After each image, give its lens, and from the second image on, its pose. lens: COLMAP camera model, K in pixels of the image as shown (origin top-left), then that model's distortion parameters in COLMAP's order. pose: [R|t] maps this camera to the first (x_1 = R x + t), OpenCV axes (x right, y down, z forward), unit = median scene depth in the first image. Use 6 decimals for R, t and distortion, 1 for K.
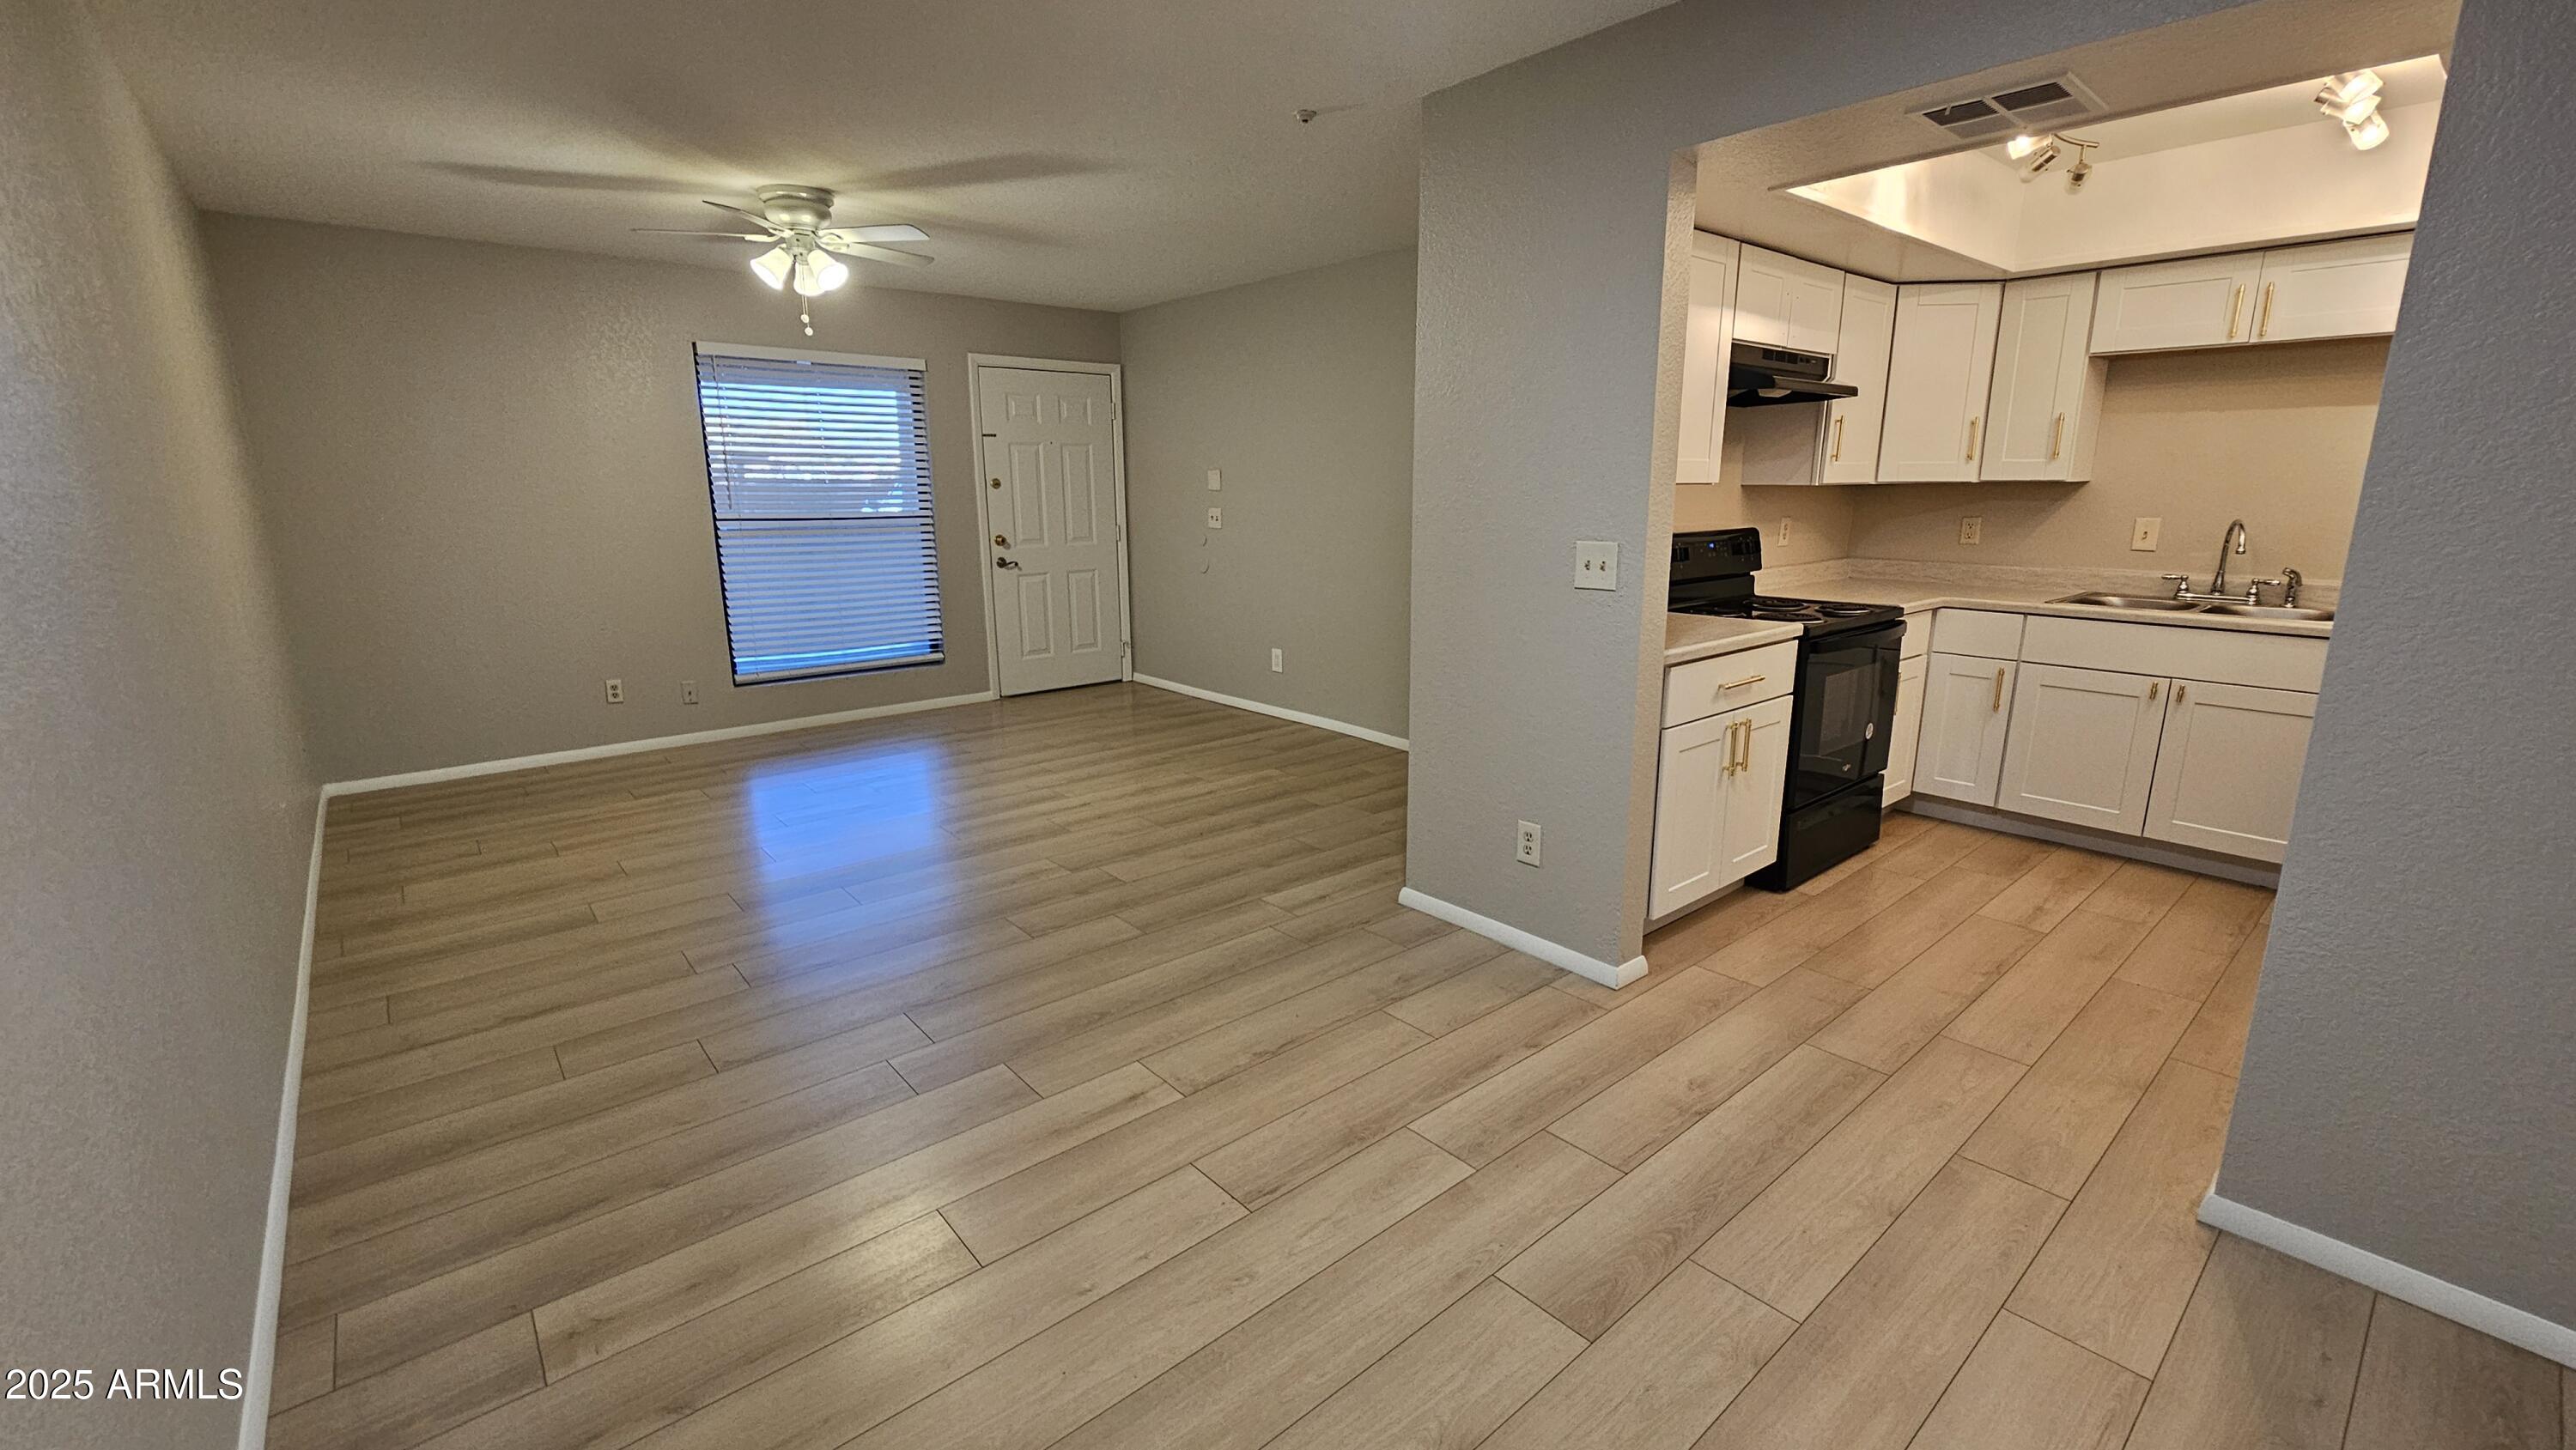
lens RADIAL K [[1065.5, 0, 1288.0], [0, 1065.5, 725.0], [0, 0, 1]] dist [-0.013074, -0.000134]
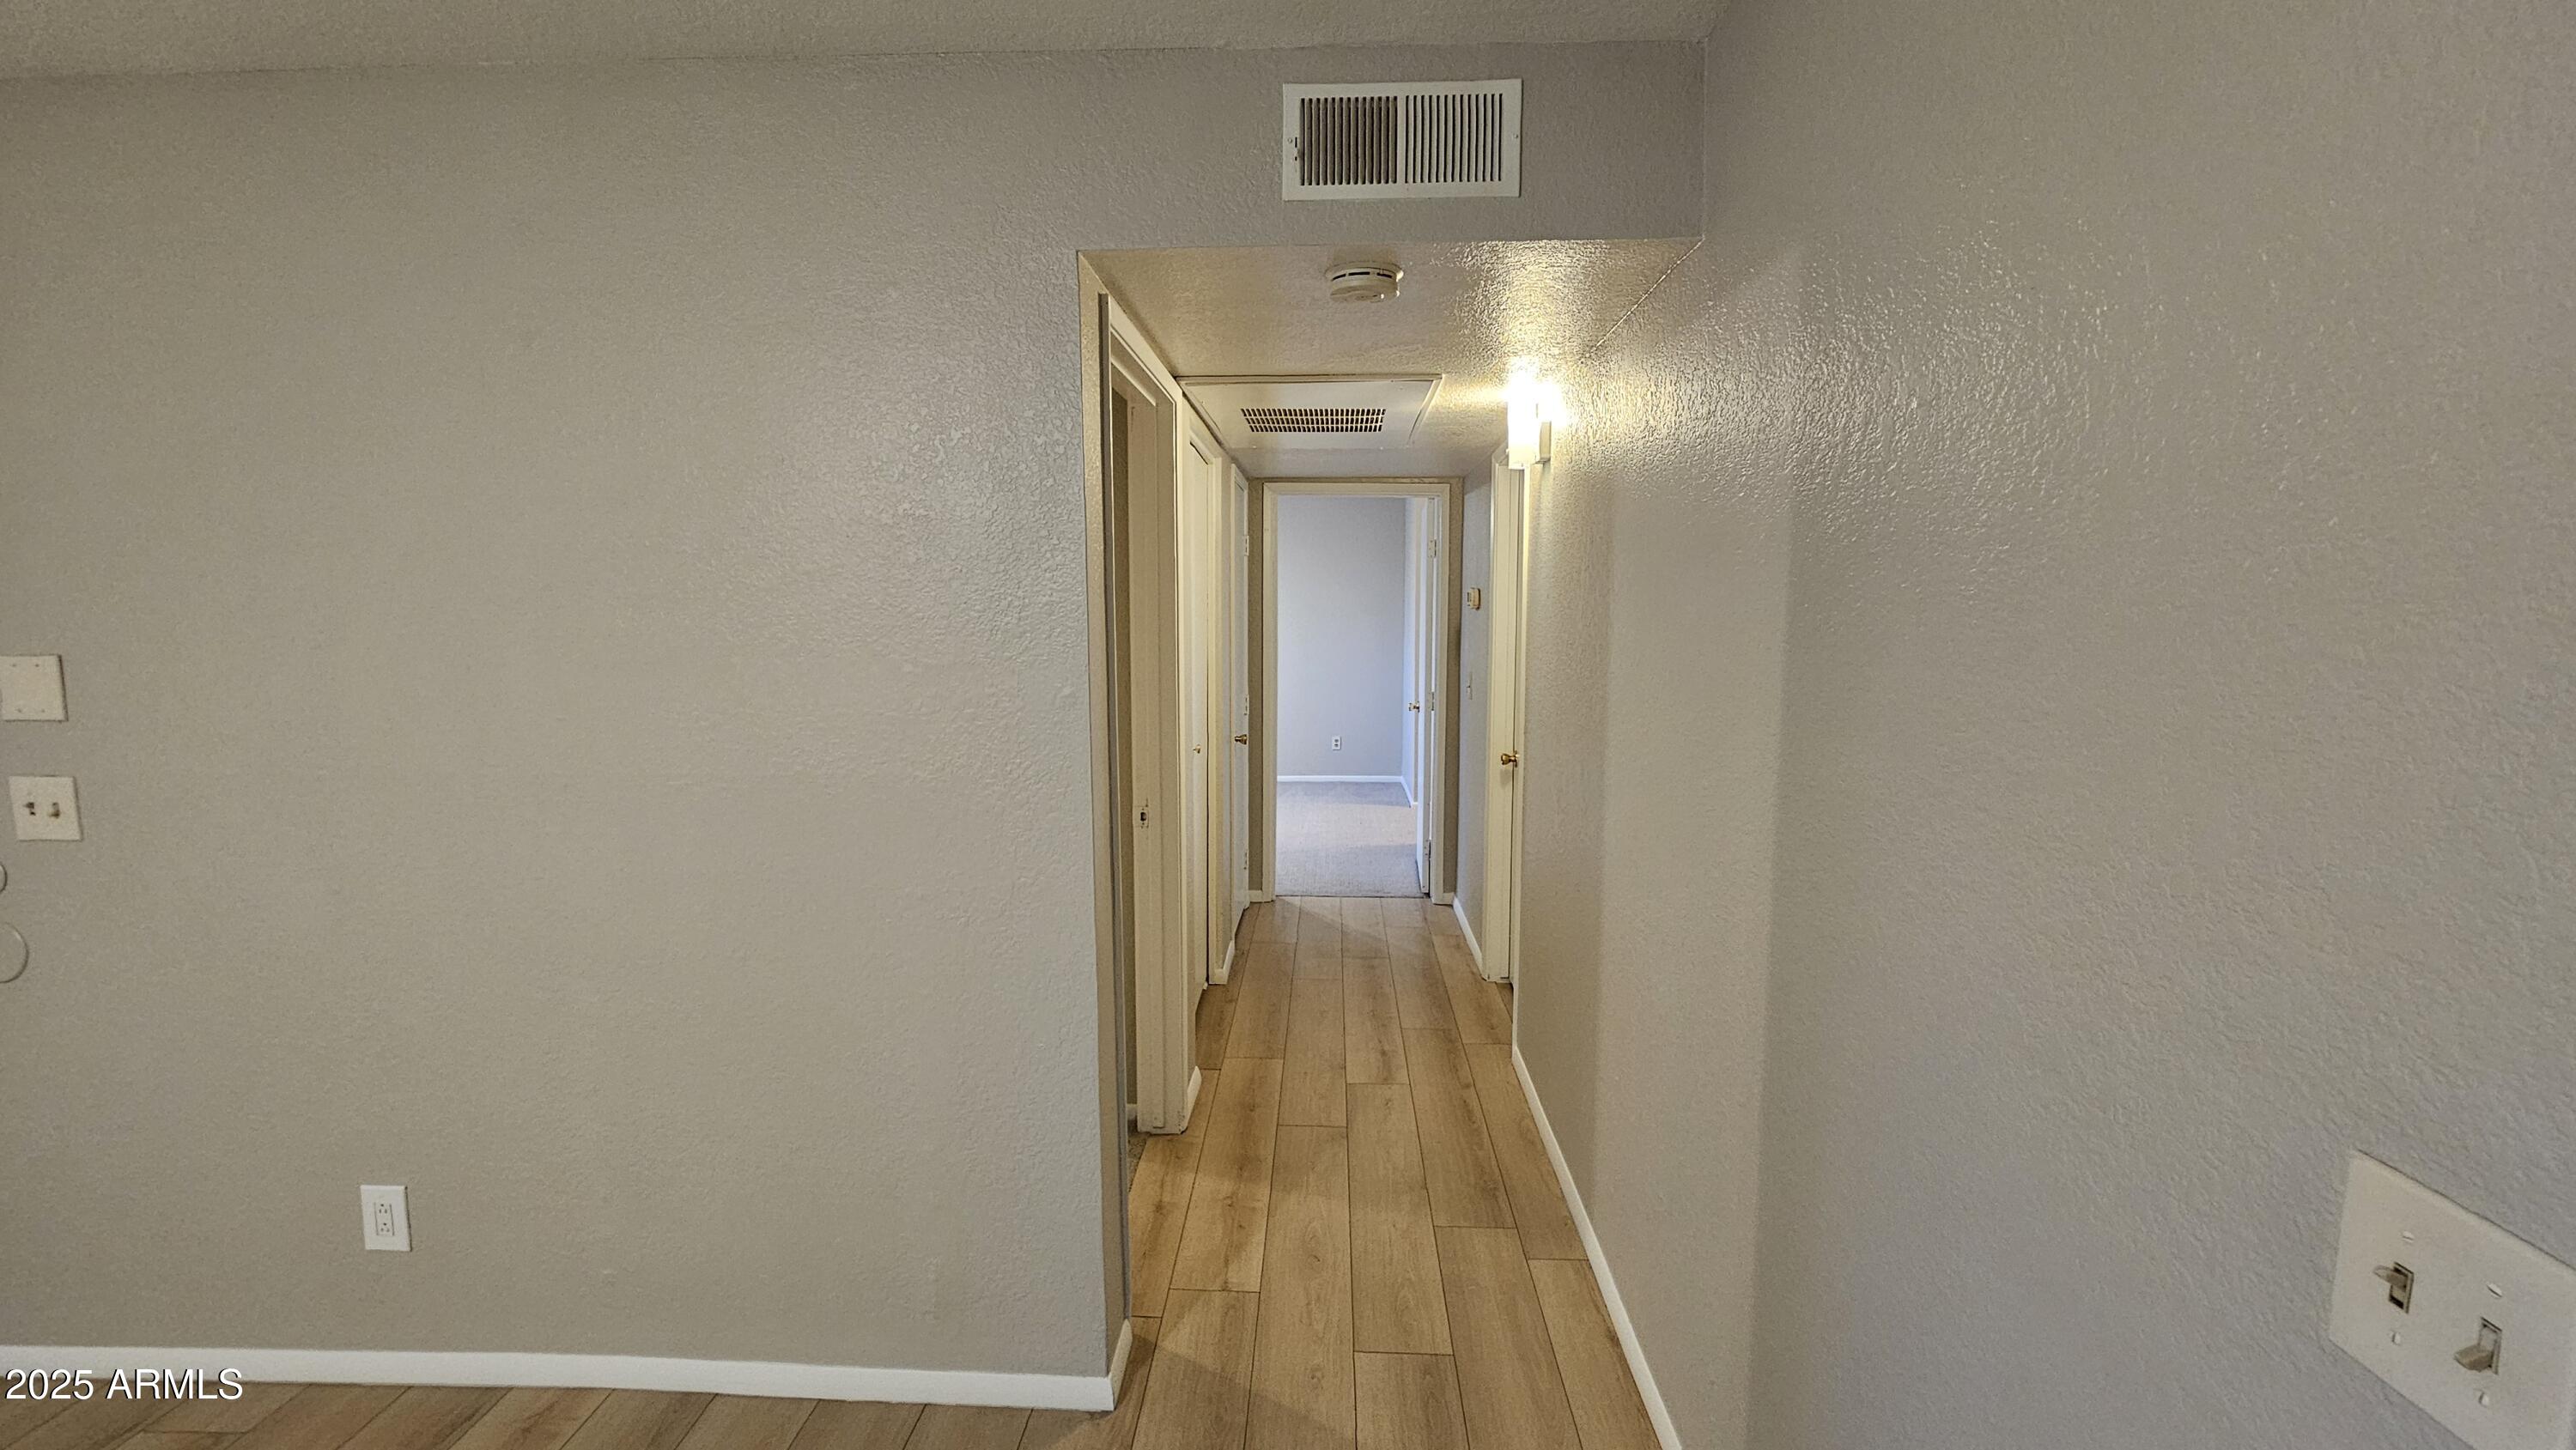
lens RADIAL K [[1065.5, 0, 1288.0], [0, 1065.5, 725.0], [0, 0, 1]] dist [-0.013074, -0.000134]
pose [[0.670162, -0.083263, 0.737530, -0.079764], [0.162478, 0.986044, -0.036318, -0.243456], [-0.724213, 0.144171, 0.674337, 0.871978]]
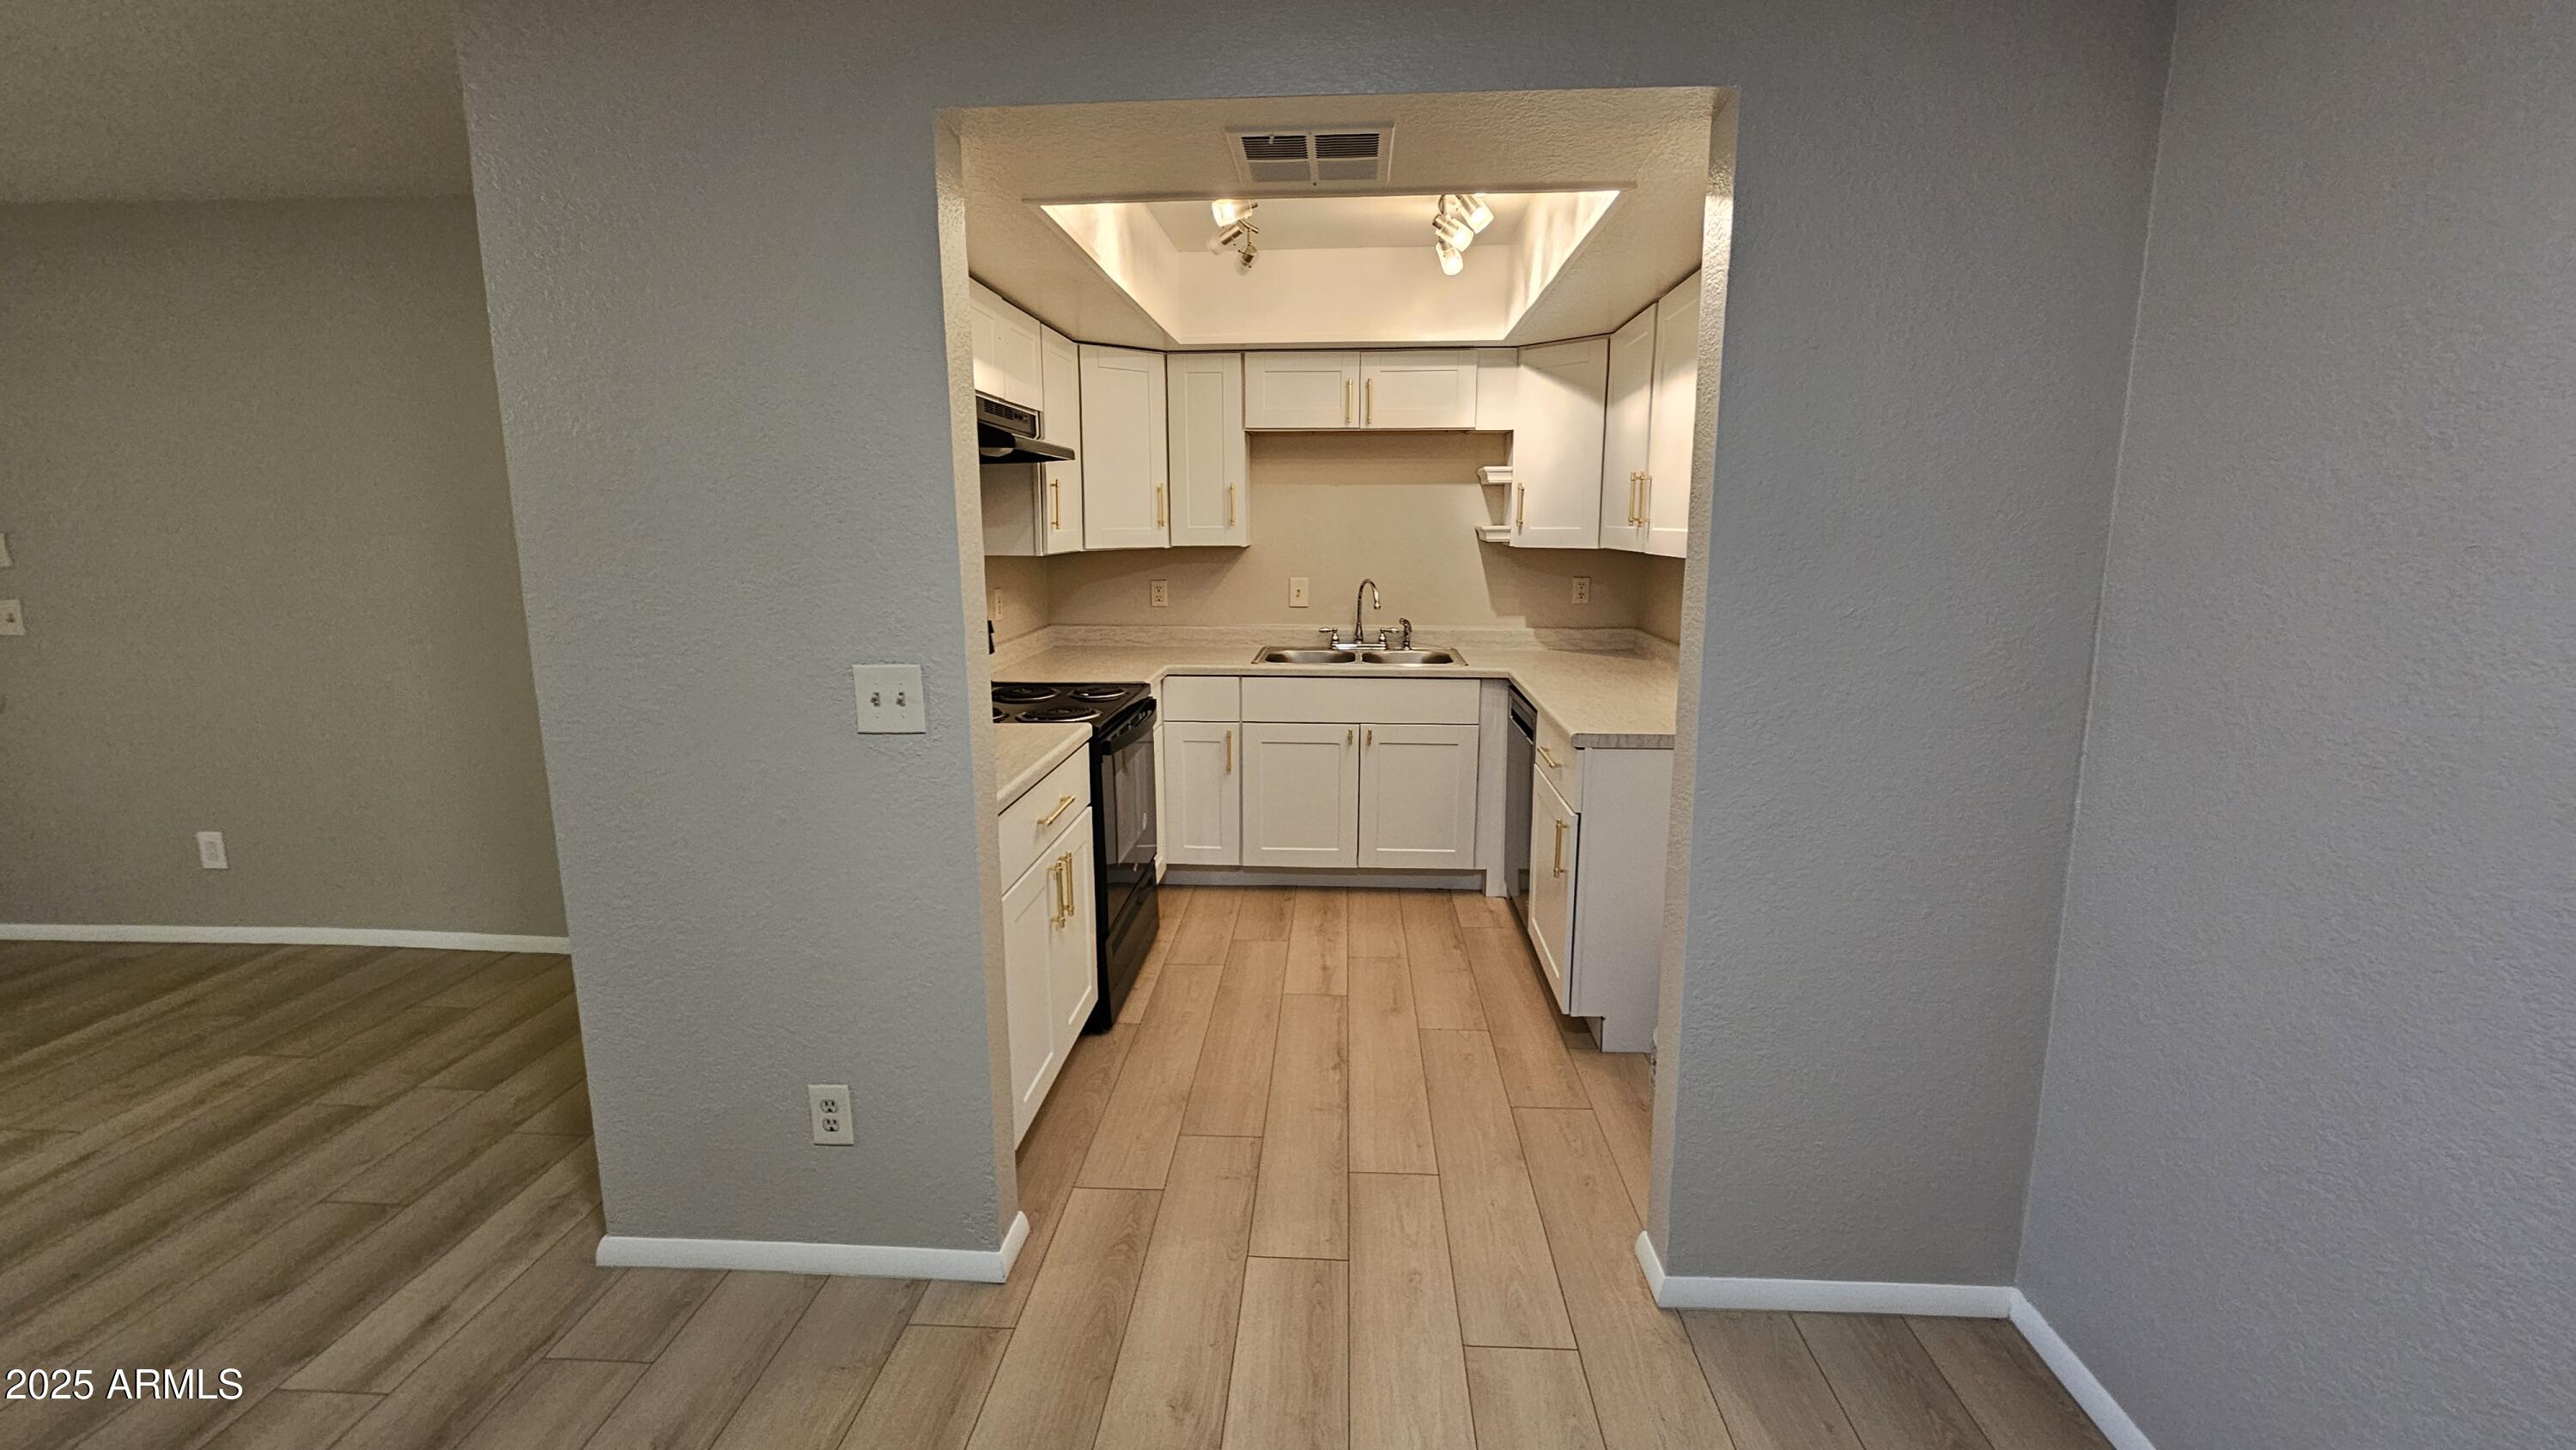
lens RADIAL K [[1065.4, 0, 1289.2], [0, 1065.4, 715.9], [0, 0, 1]] dist [-0.009785, 0.006303]
pose [[0.690215, -0.123341, 0.713015, -0.013995], [0.156467, 0.987493, 0.019358, -0.082834], [-0.706485, 0.098203, 0.700881, 0.255336]]
